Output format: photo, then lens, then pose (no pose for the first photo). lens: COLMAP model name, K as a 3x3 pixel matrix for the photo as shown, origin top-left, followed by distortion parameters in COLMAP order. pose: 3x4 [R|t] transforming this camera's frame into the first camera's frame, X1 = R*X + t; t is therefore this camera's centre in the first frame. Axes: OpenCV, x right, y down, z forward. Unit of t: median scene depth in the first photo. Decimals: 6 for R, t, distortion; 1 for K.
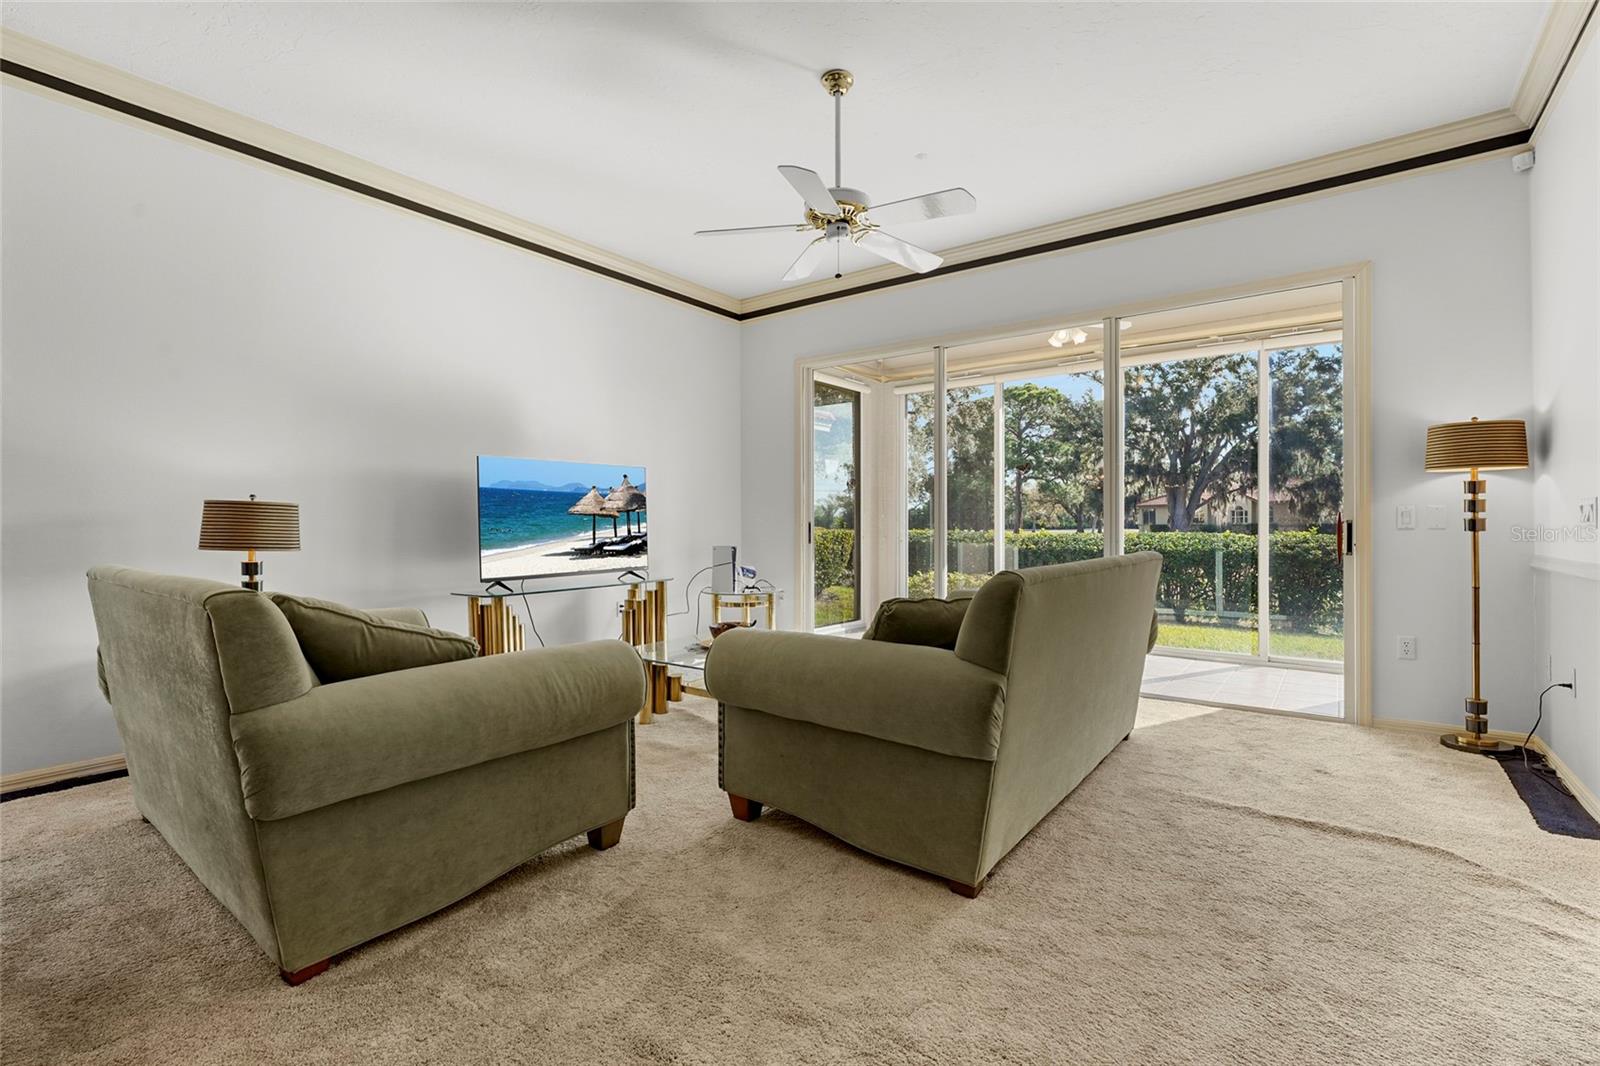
lens RADIAL K [[728.0, 0, 801.6], [0, 728.0, 530.3], [0, 0, 1]] dist [0.000833, 0.001049]
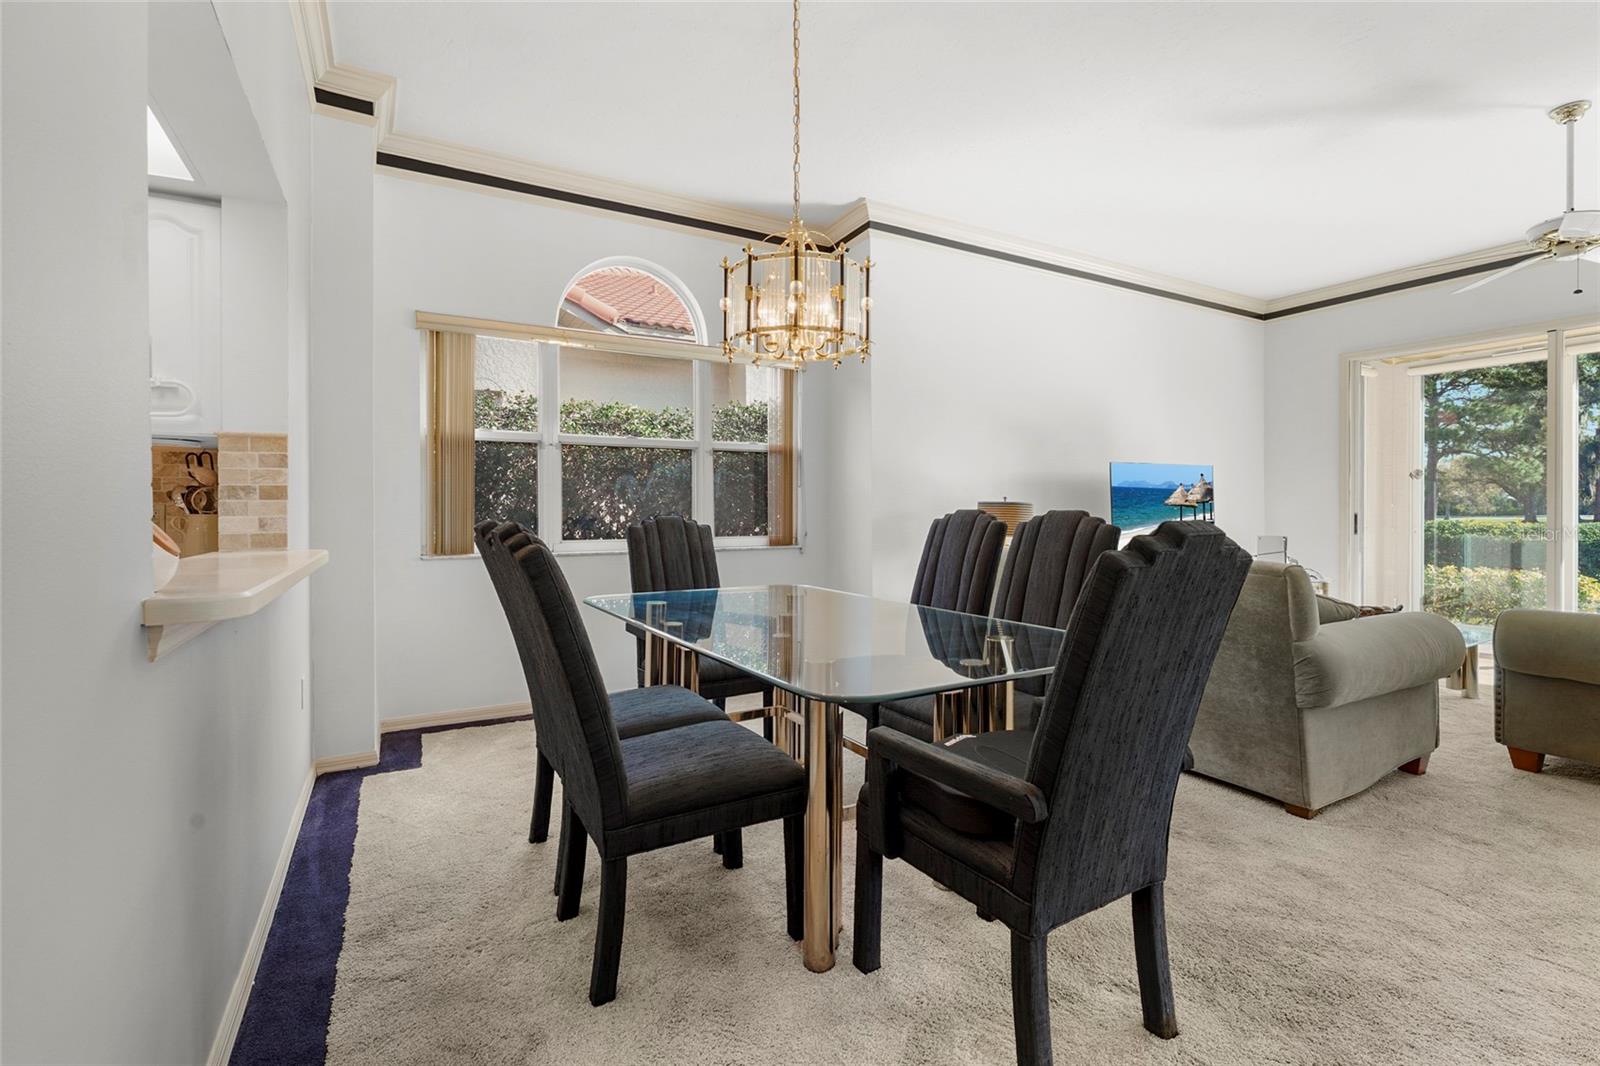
lens RADIAL K [[723.4, 0, 799.9], [0, 723.4, 515.4], [0, 0, 1]] dist [-0.000696, -0.000139]
pose [[0.915218, 0.001261, -0.402957, -0.294515], [-0.001539, 0.999999, -0.000365, -0.006288], [0.402956, 0.000954, 0.915219, -0.235191]]
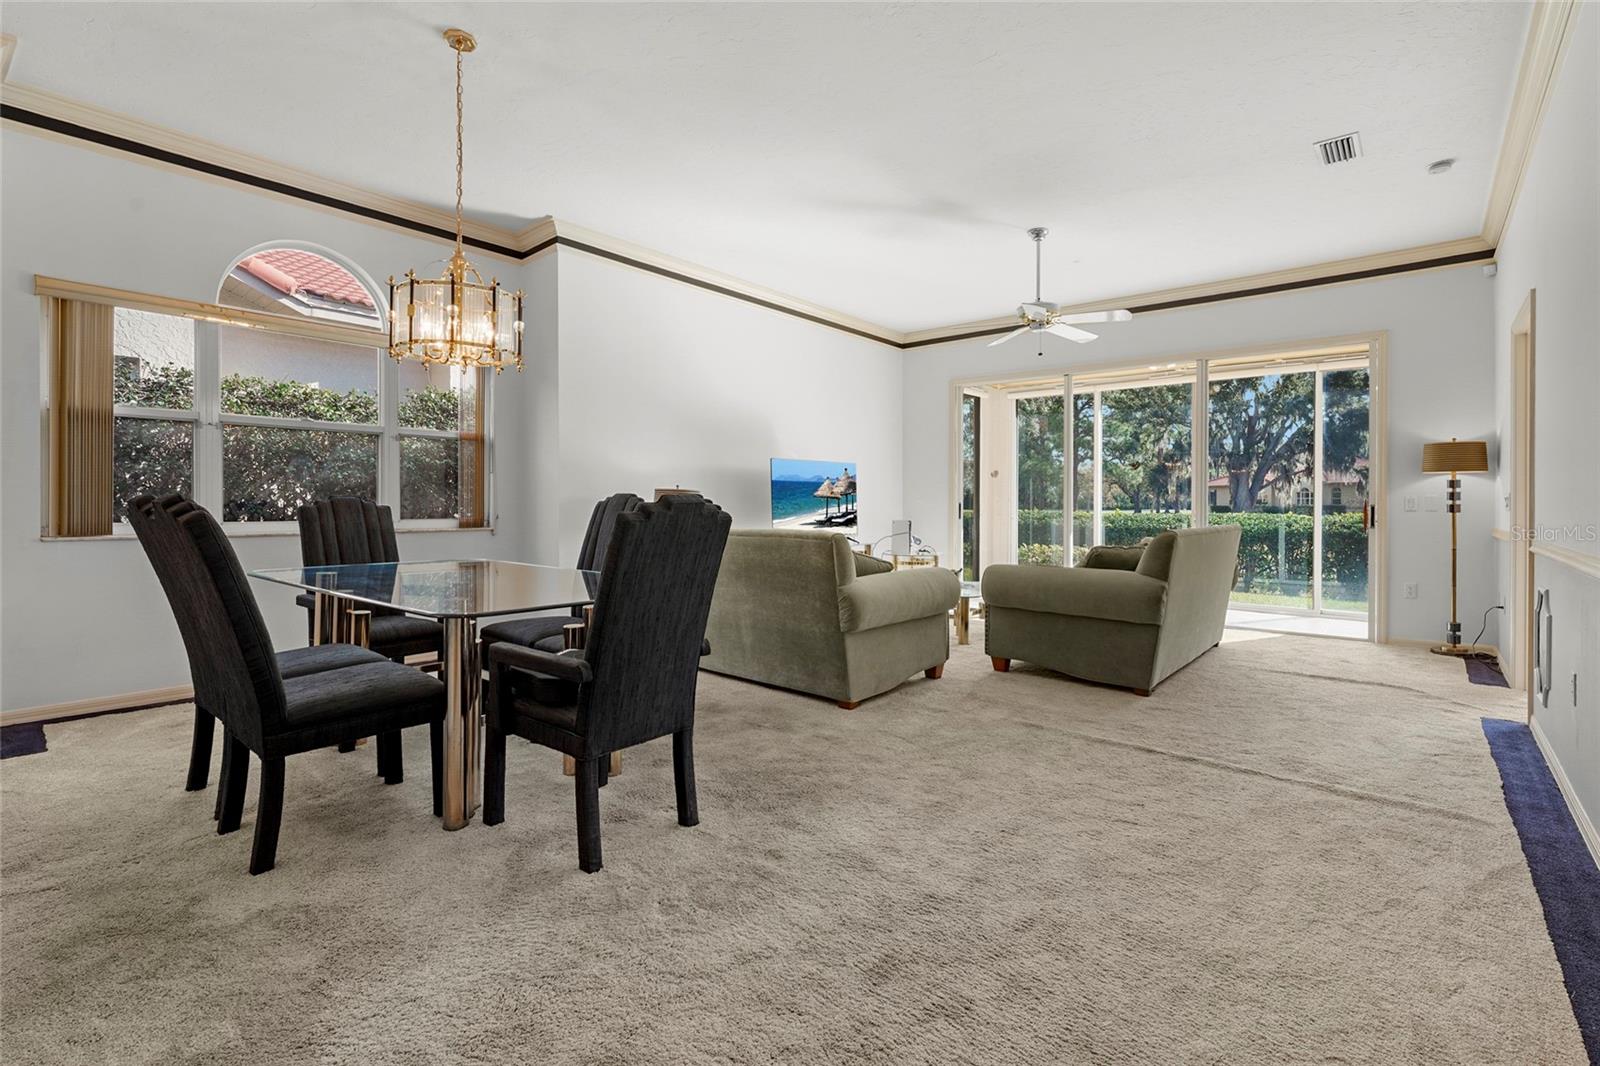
lens RADIAL K [[730.8, 0, 800.3], [0, 730.8, 510.2], [0, 0, 1]] dist [0.001356, -0.000018]
pose [[0.997959, 0.007220, -0.063446, -0.195329], [-0.007097, 0.999972, 0.002158, 0.001432], [0.063460, -0.001703, 0.997983, -0.346717]]
